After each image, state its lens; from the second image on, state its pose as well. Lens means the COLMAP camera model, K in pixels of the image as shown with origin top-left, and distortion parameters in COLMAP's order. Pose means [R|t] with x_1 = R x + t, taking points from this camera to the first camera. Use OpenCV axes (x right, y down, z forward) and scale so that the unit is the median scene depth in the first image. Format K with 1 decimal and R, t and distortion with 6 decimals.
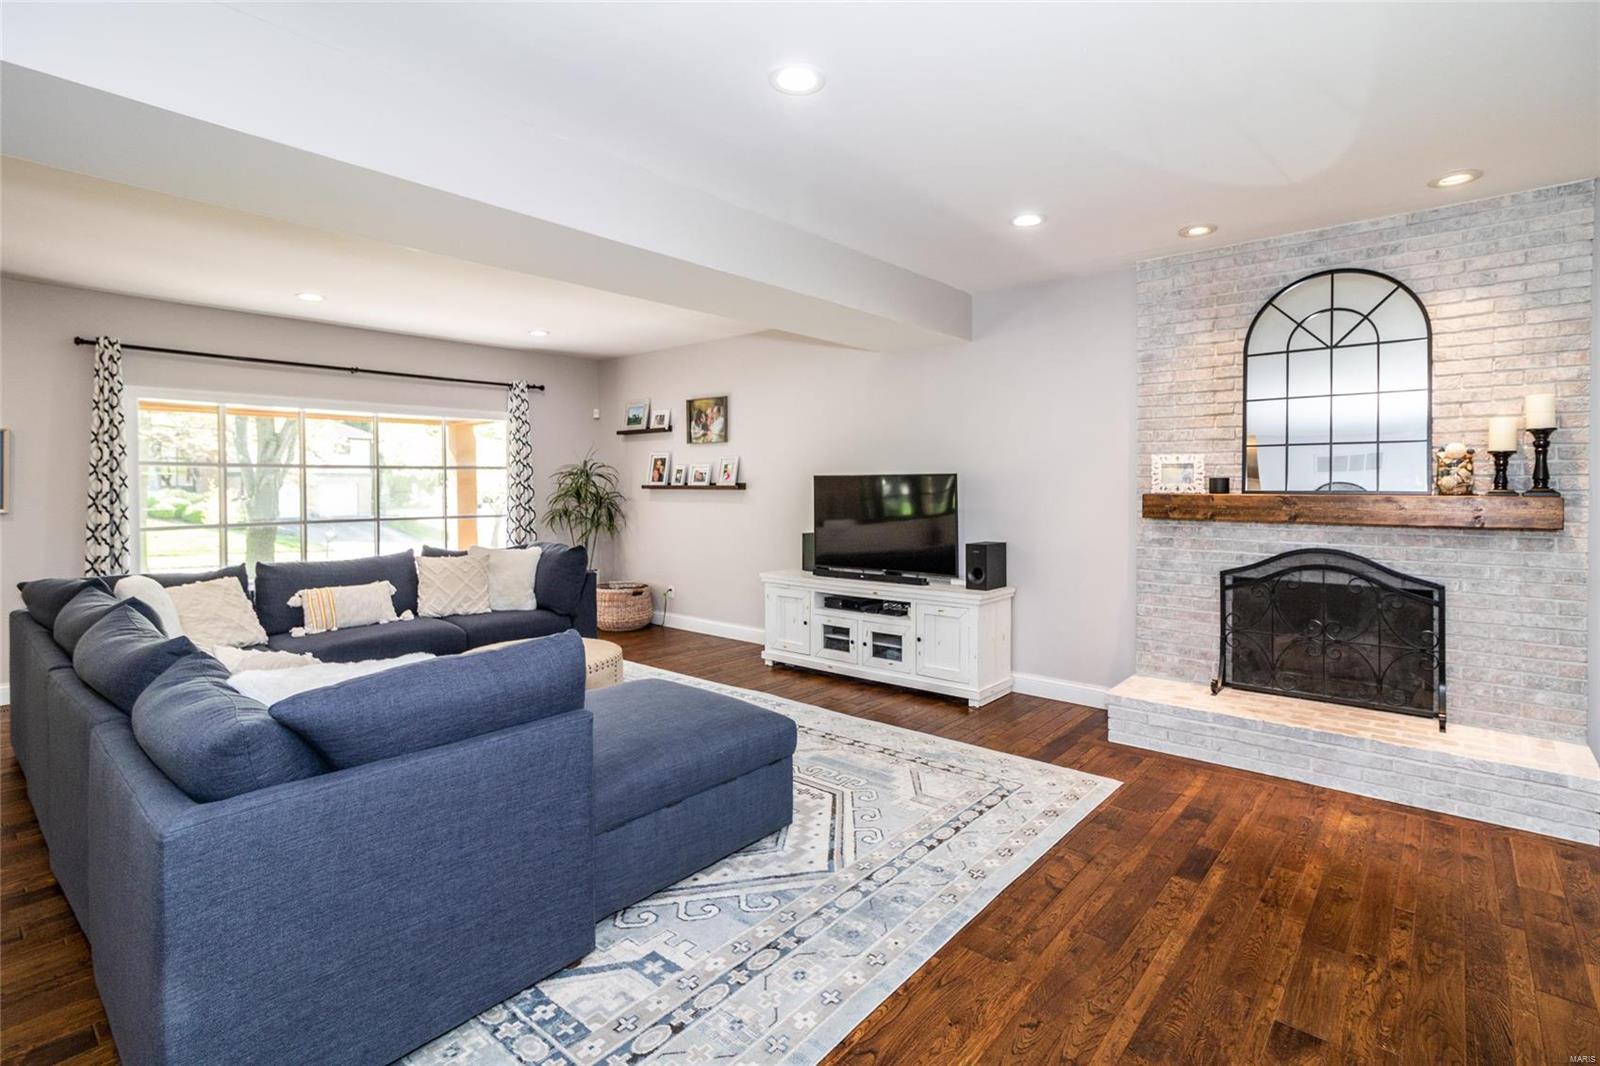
lens RADIAL K [[767.5, 0, 805.9], [0, 767.5, 489.7], [0, 0, 1]] dist [0.001908, 0.001259]
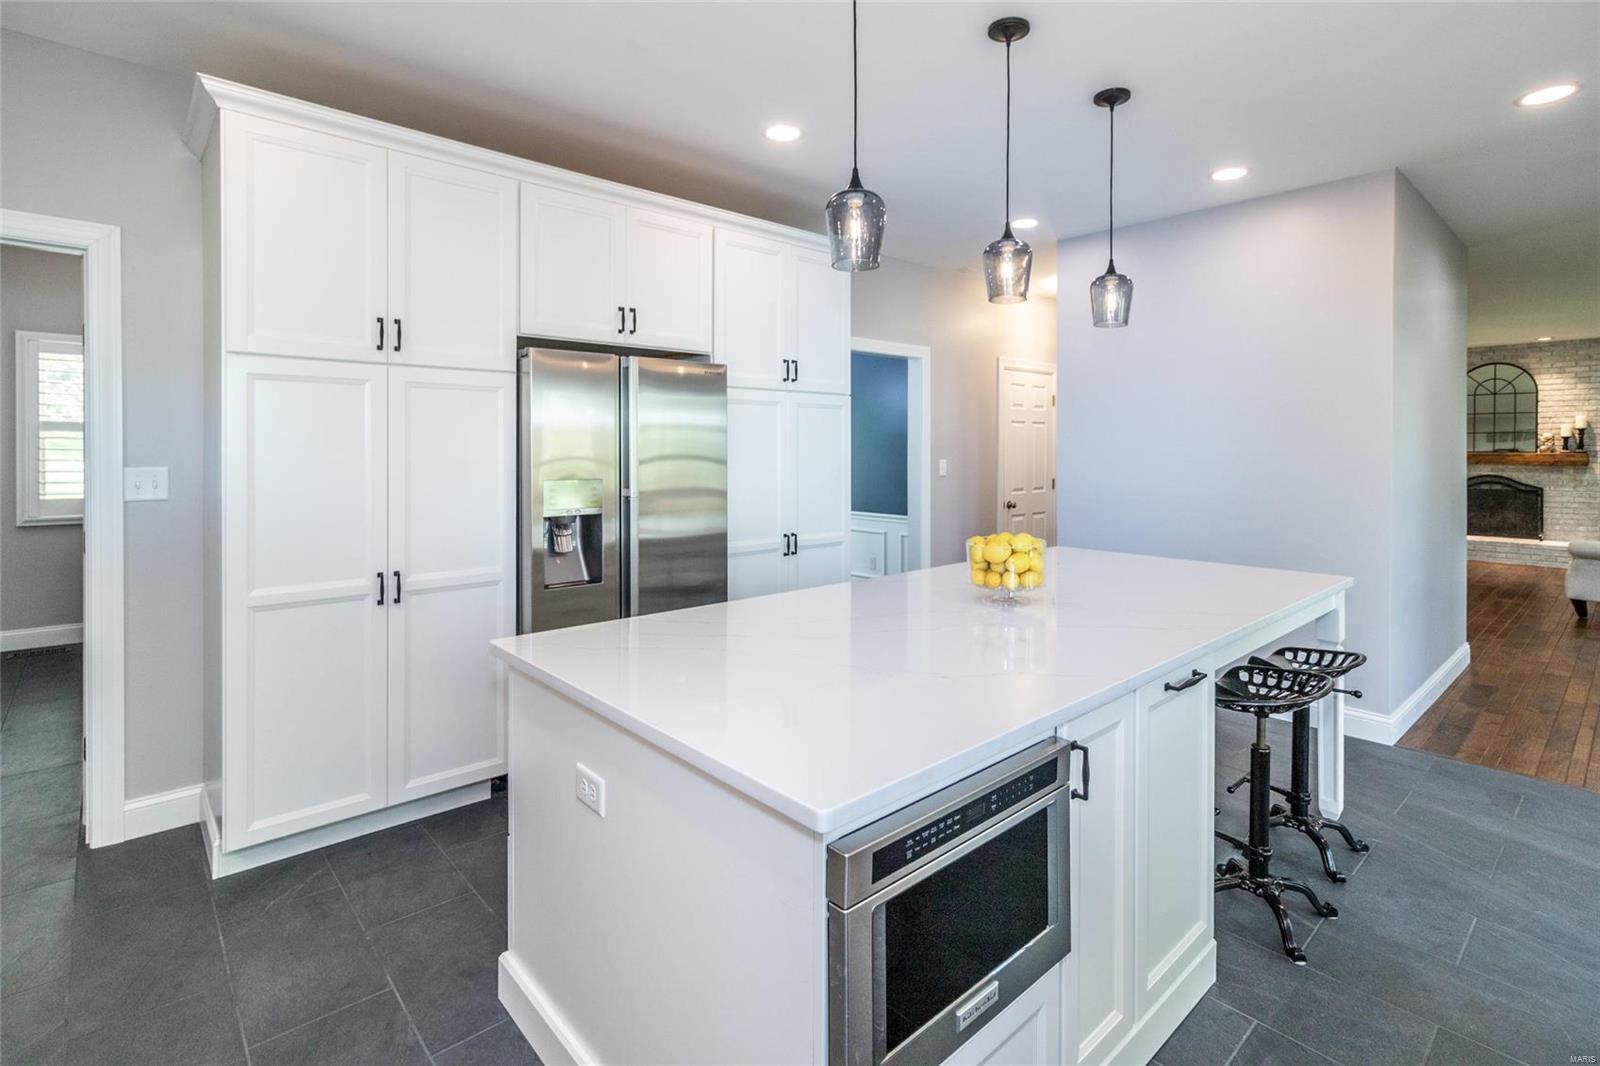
lens RADIAL K [[767.5, 0, 797.7], [0, 767.5, 452.9], [0, 0, 1]] dist [0.001908, 0.001259]
pose [[0.989012, 0.007219, -0.147656, -1.295012], [-0.007851, 0.999962, -0.003700, 0.036558], [0.147624, 0.004818, 0.989032, -1.972245]]
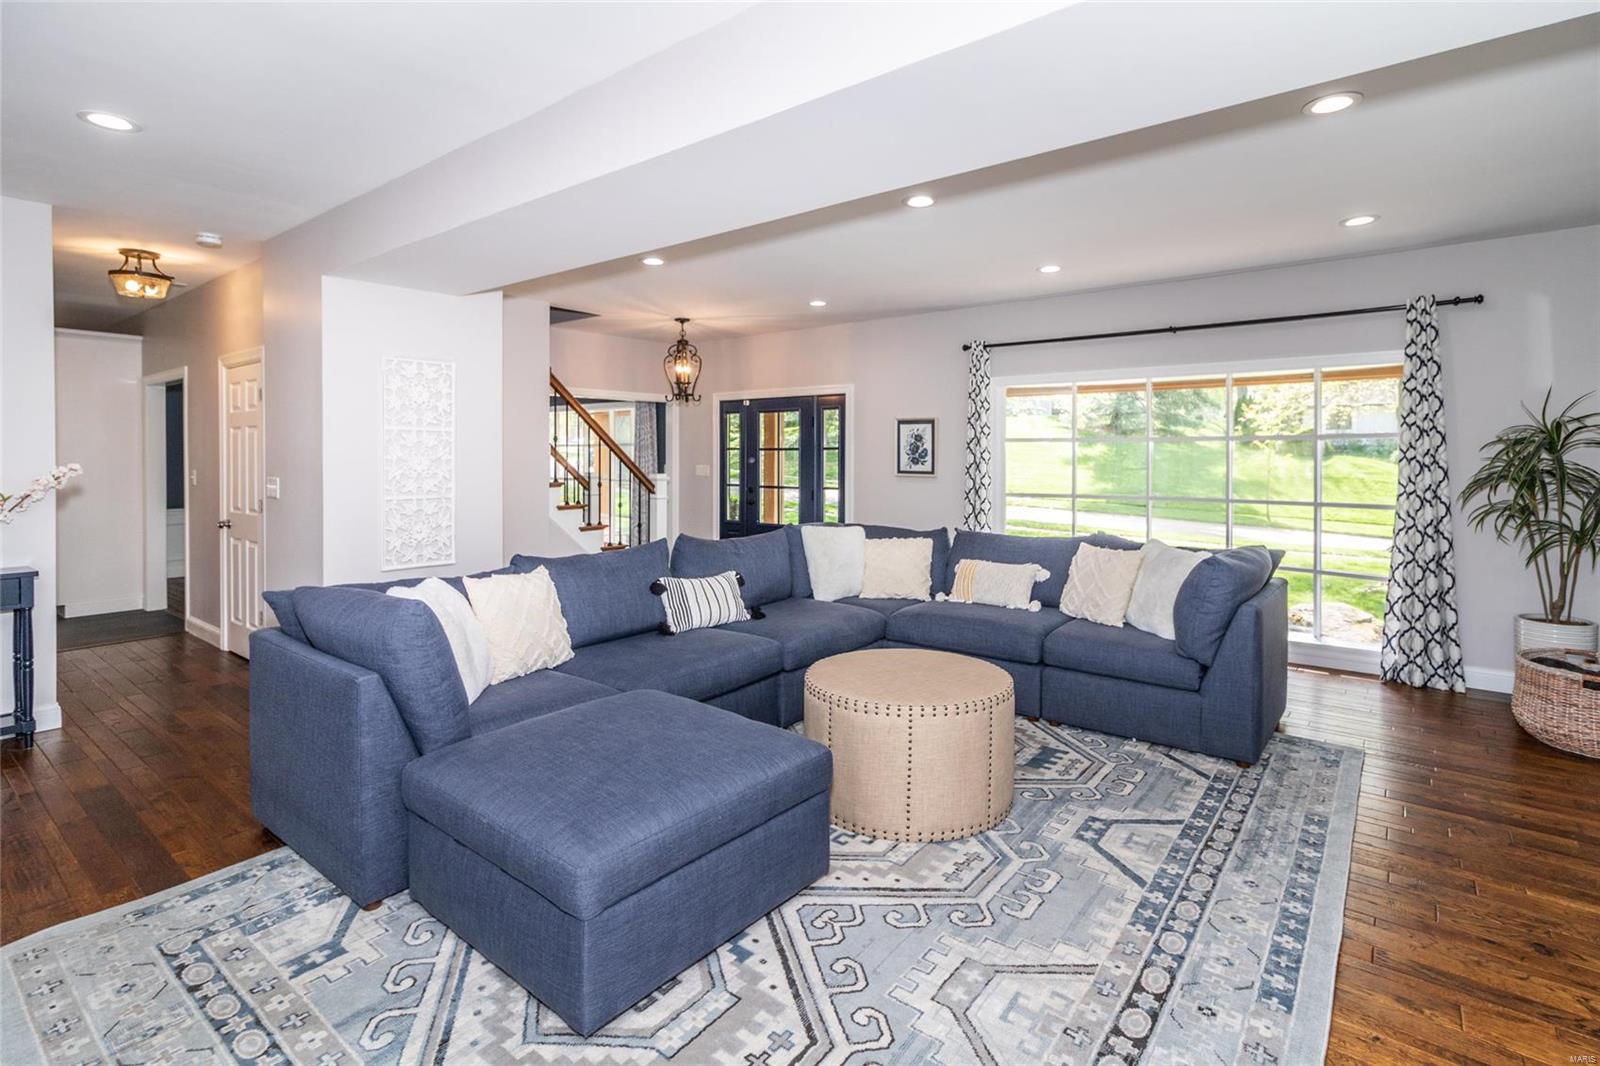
lens RADIAL K [[767.5, 0, 812.0], [0, 767.5, 473.7], [0, 0, 1]] dist [0.001908, 0.001259]
pose [[0.042975, 0.026055, -0.998736, 0.487083], [-0.015235, 0.999561, 0.025421, -0.010838], [0.998960, 0.014124, 0.043354, 0.986307]]
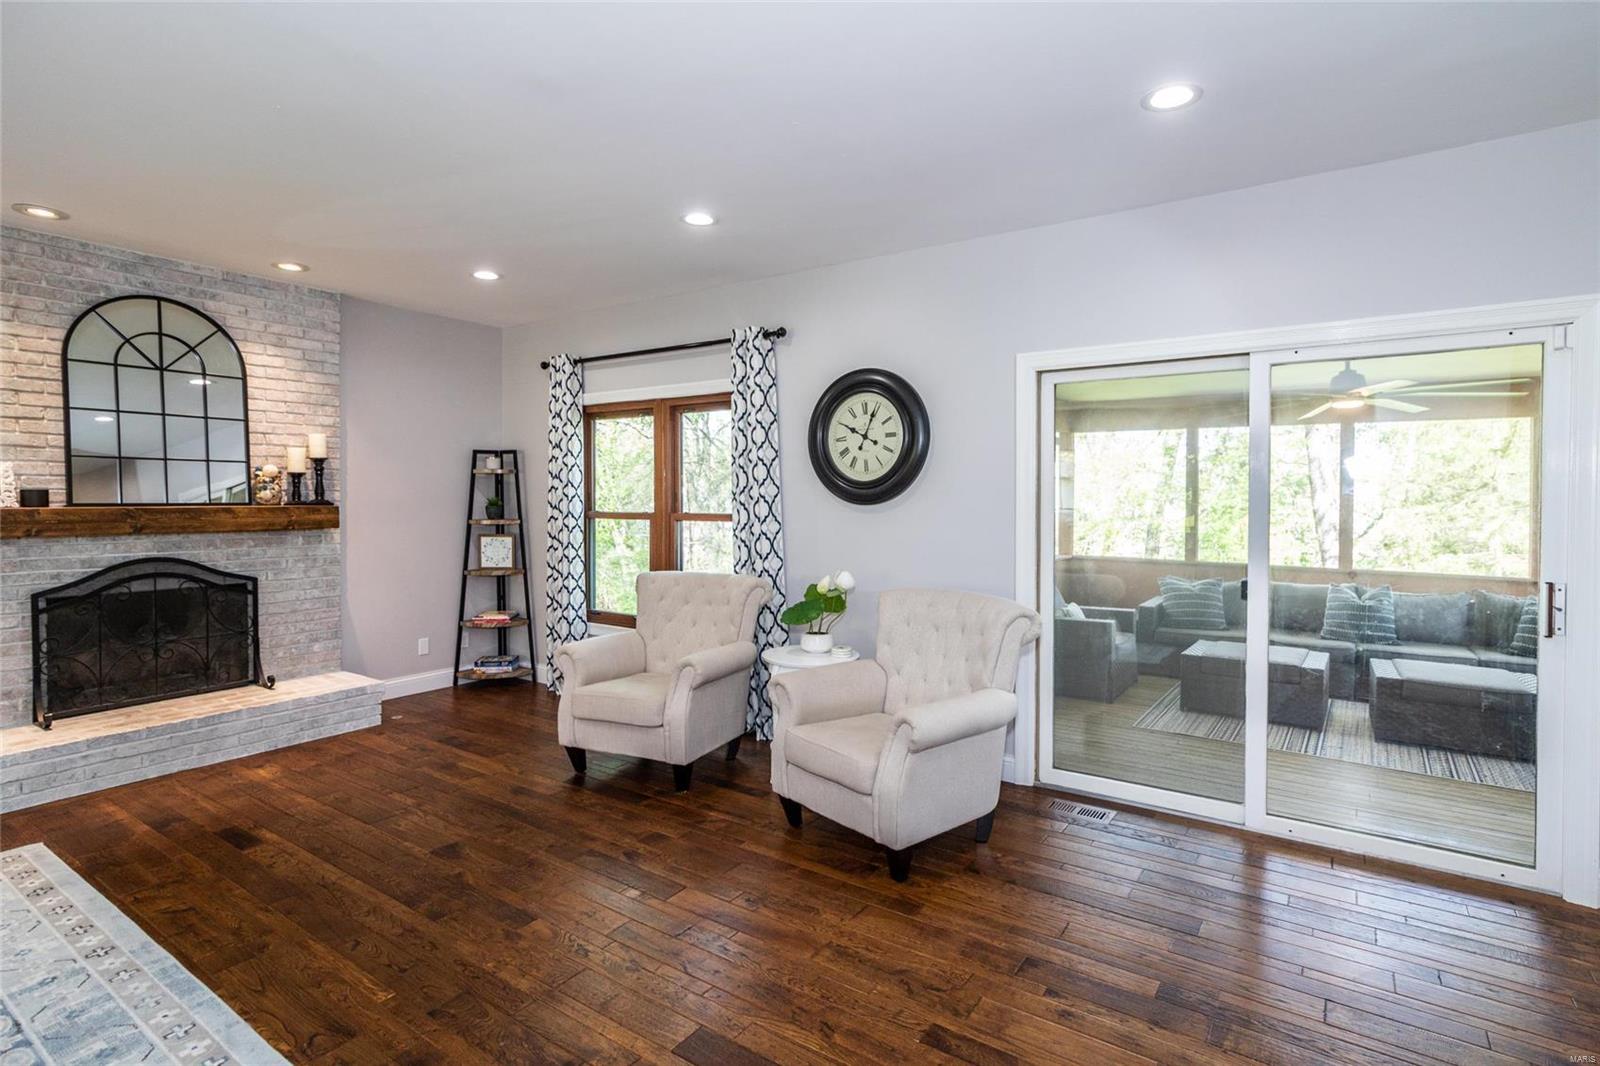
lens RADIAL K [[767.5, 0, 824.4], [0, 767.5, 508.8], [0, 0, 1]] dist [0.001908, 0.001259]
pose [[-0.112868, -0.013125, 0.993523, -0.535086], [0.009141, 0.999857, 0.014247, 0.002961], [-0.993568, 0.010690, -0.112732, 0.220072]]
